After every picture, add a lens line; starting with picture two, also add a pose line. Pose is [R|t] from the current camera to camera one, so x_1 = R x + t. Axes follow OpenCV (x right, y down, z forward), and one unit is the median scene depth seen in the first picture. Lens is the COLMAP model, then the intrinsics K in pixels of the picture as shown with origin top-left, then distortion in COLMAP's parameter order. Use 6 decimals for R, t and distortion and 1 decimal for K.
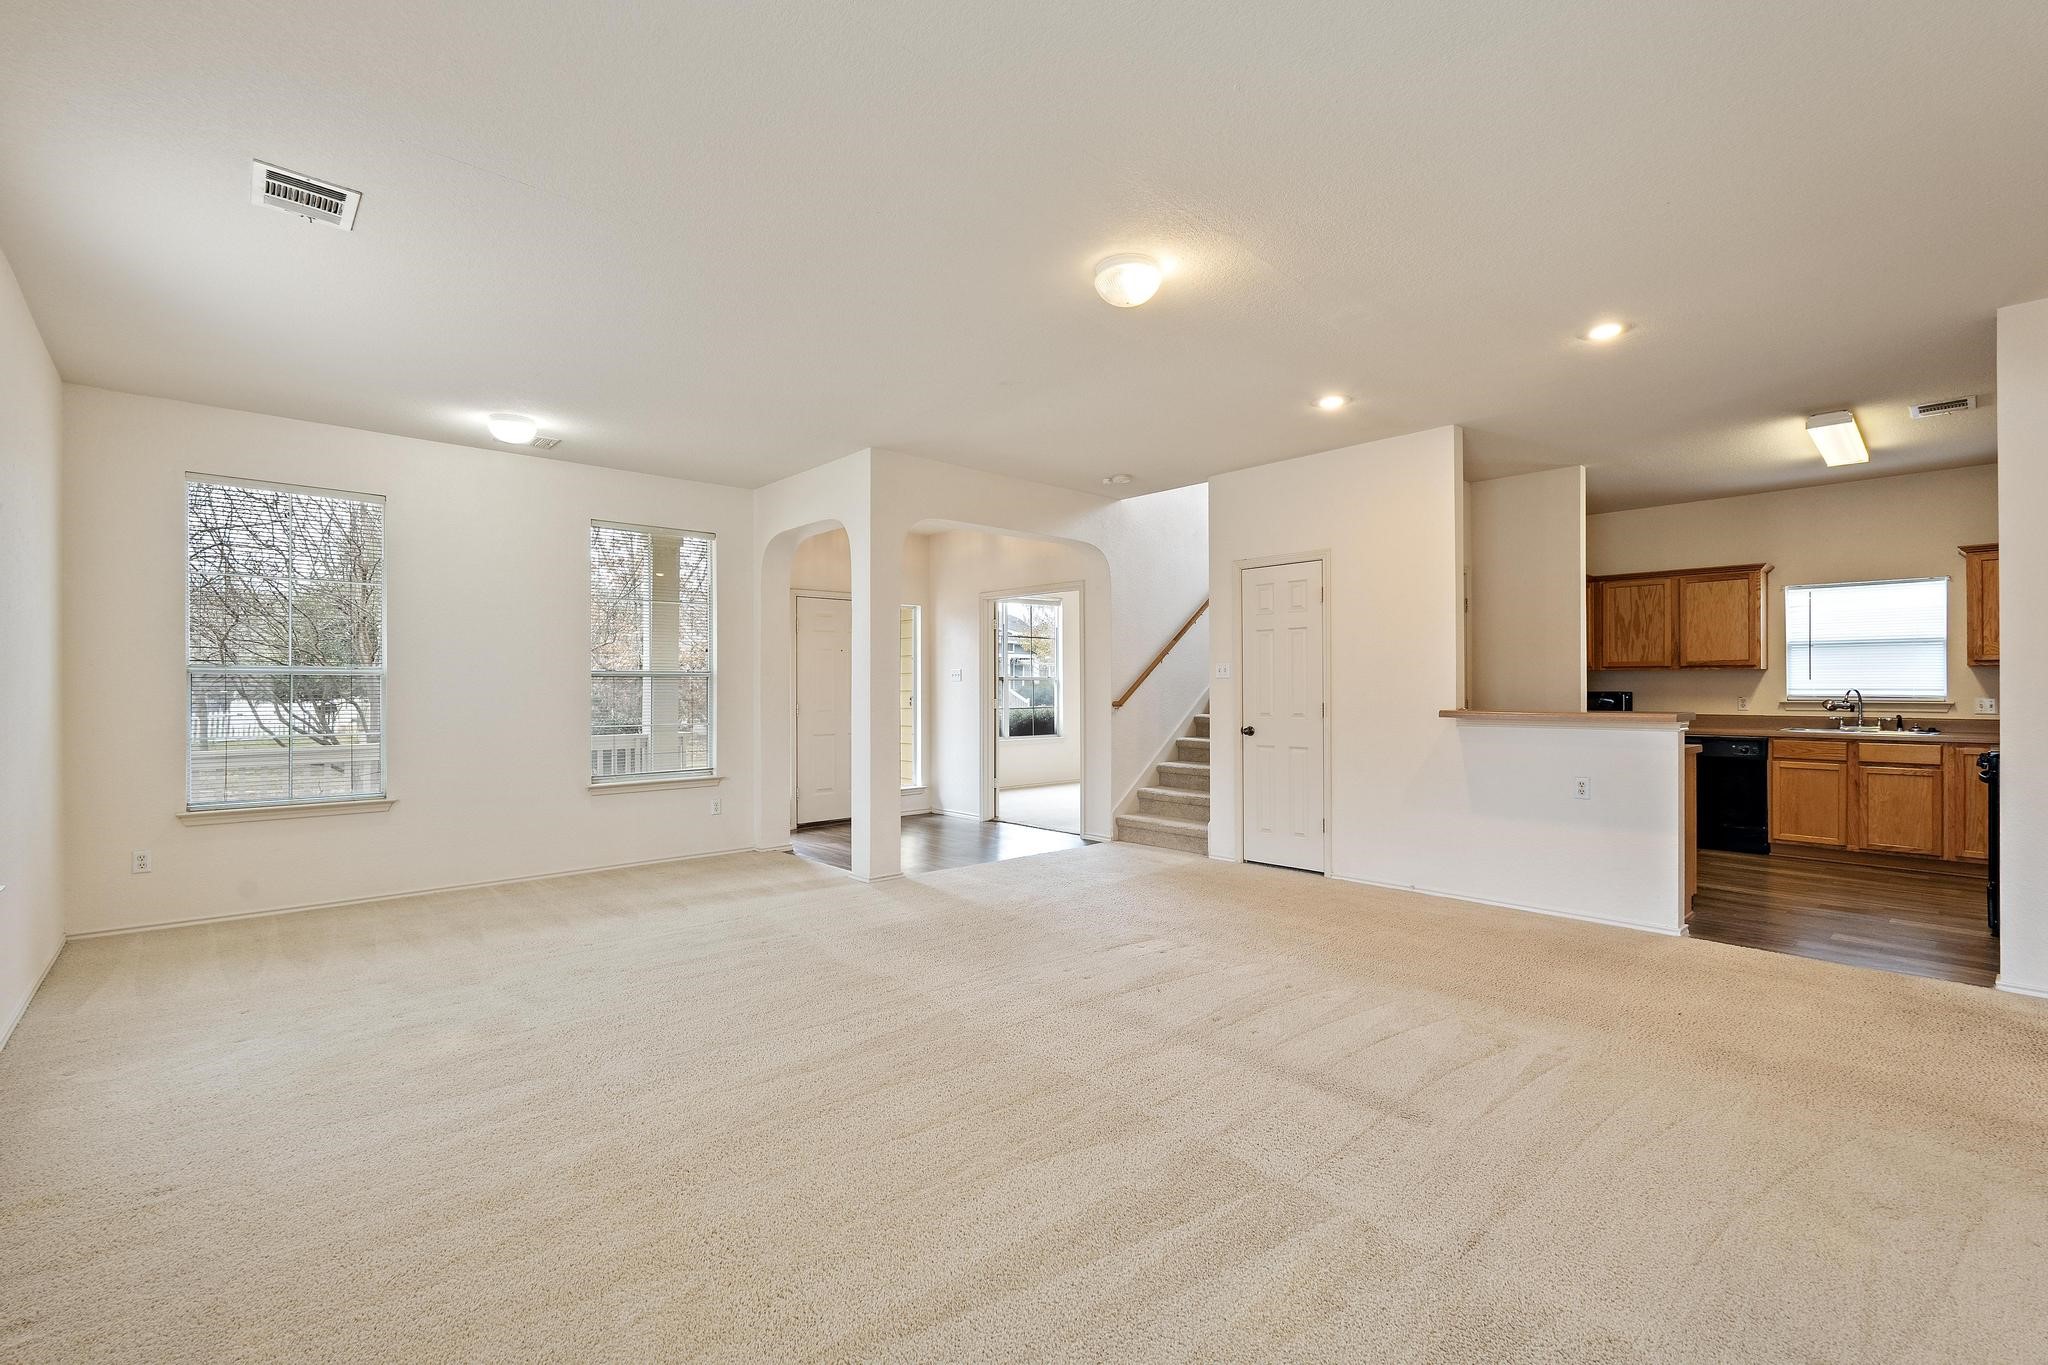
lens RADIAL K [[895.1, 0, 1008.5], [0, 895.1, 687.2], [0, 0, 1]] dist [0.000374, -0.000298]
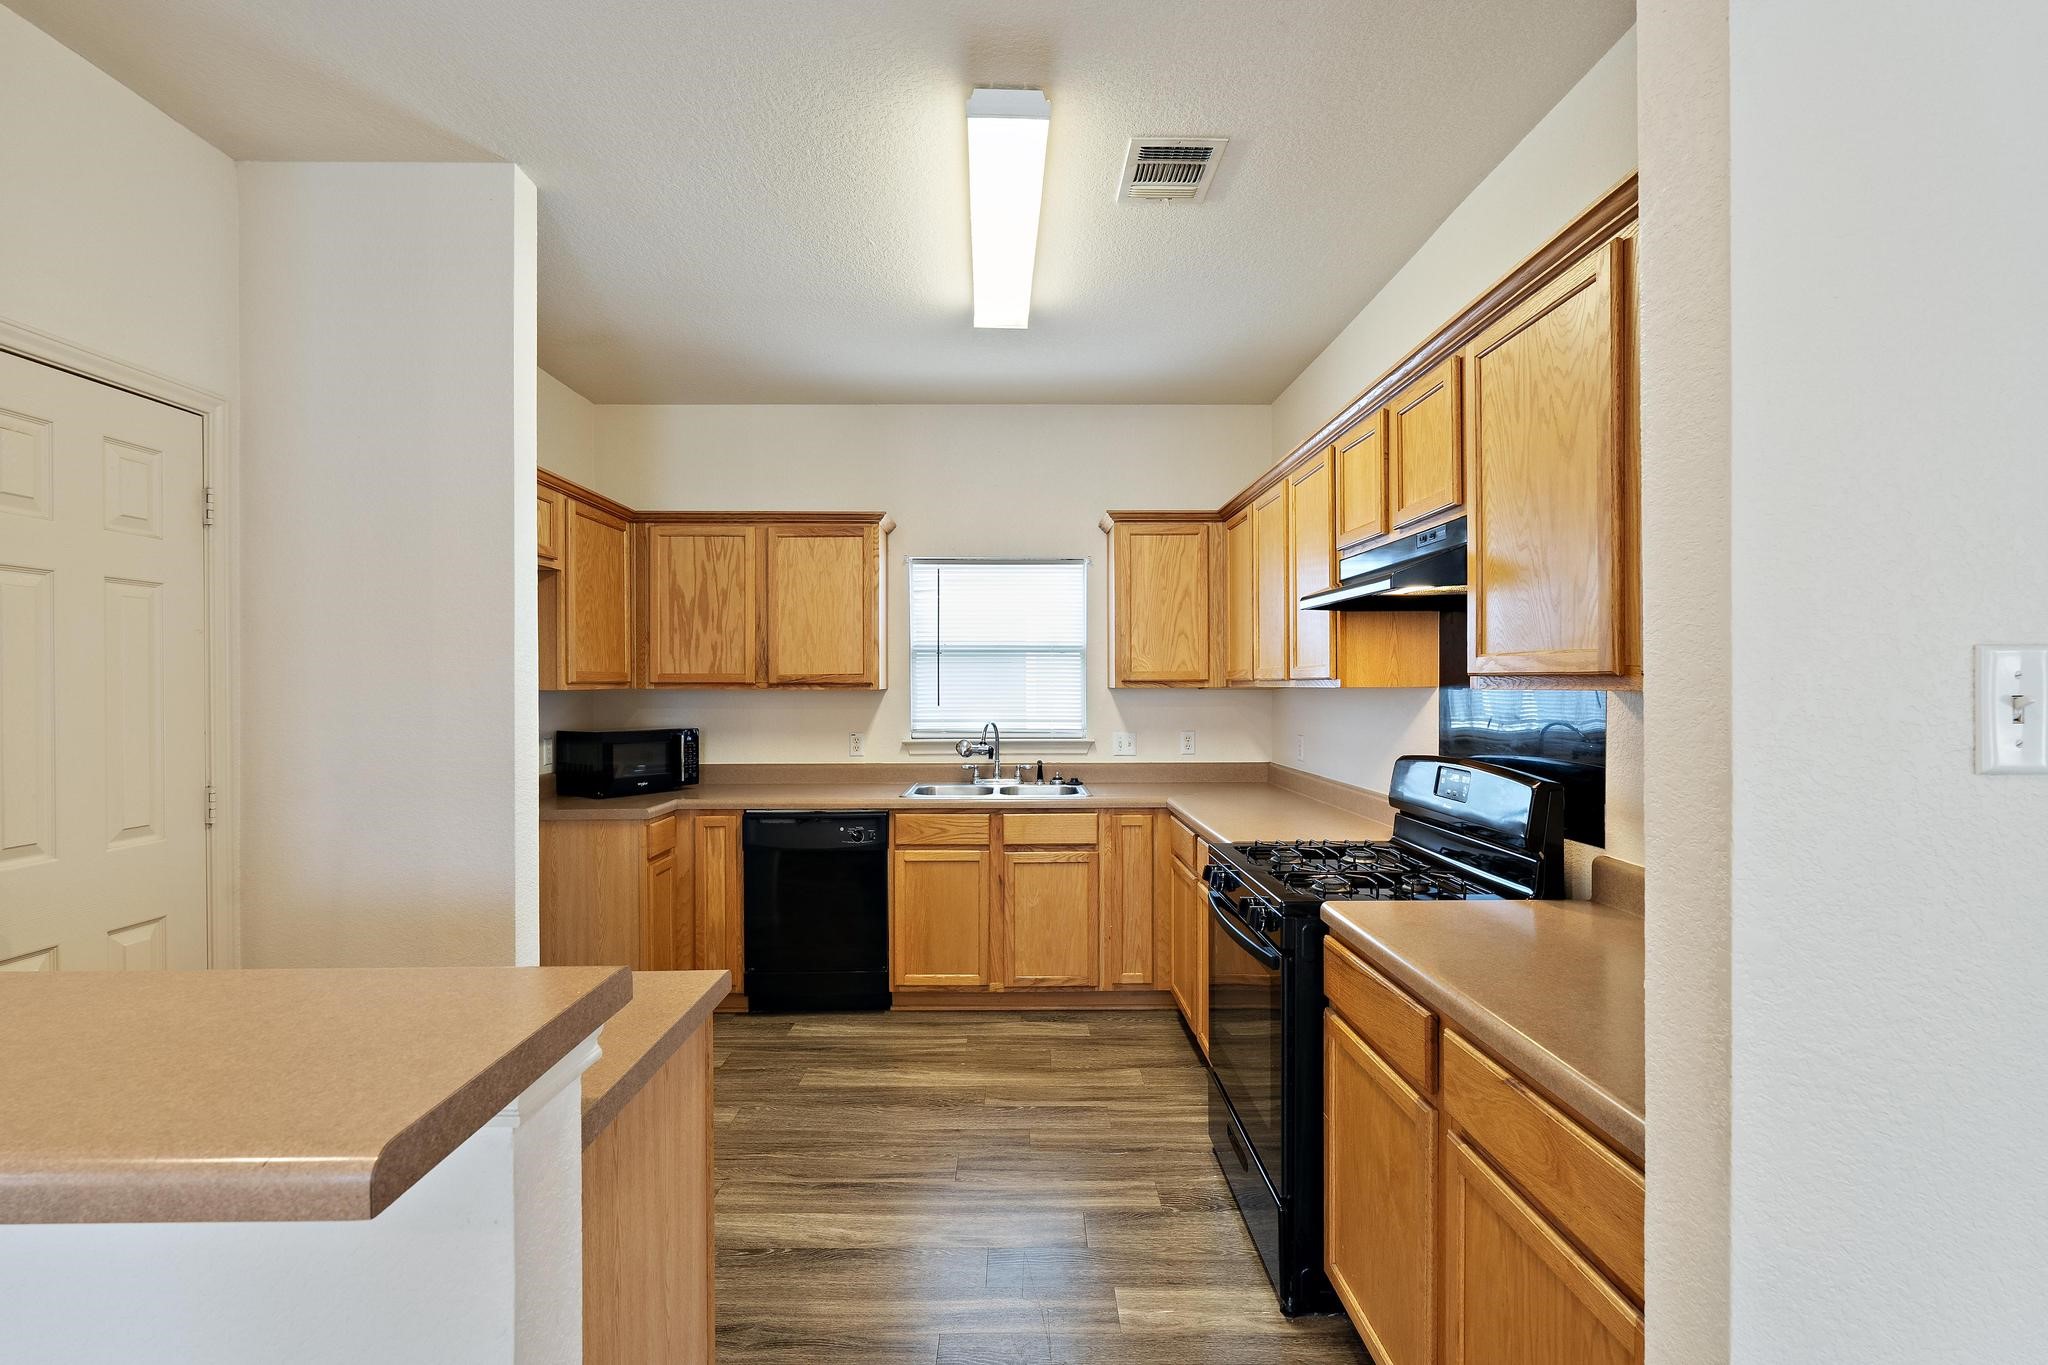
lens RADIAL K [[895.1, 0, 1012.6], [0, 895.1, 685.5], [0, 0, 1]] dist [0.000374, -0.000298]
pose [[0.663915, -0.000806, 0.747808, 0.465543], [0.001040, 0.999999, 0.000154, -0.023709], [-0.747807, 0.000676, 0.663915, 0.551791]]
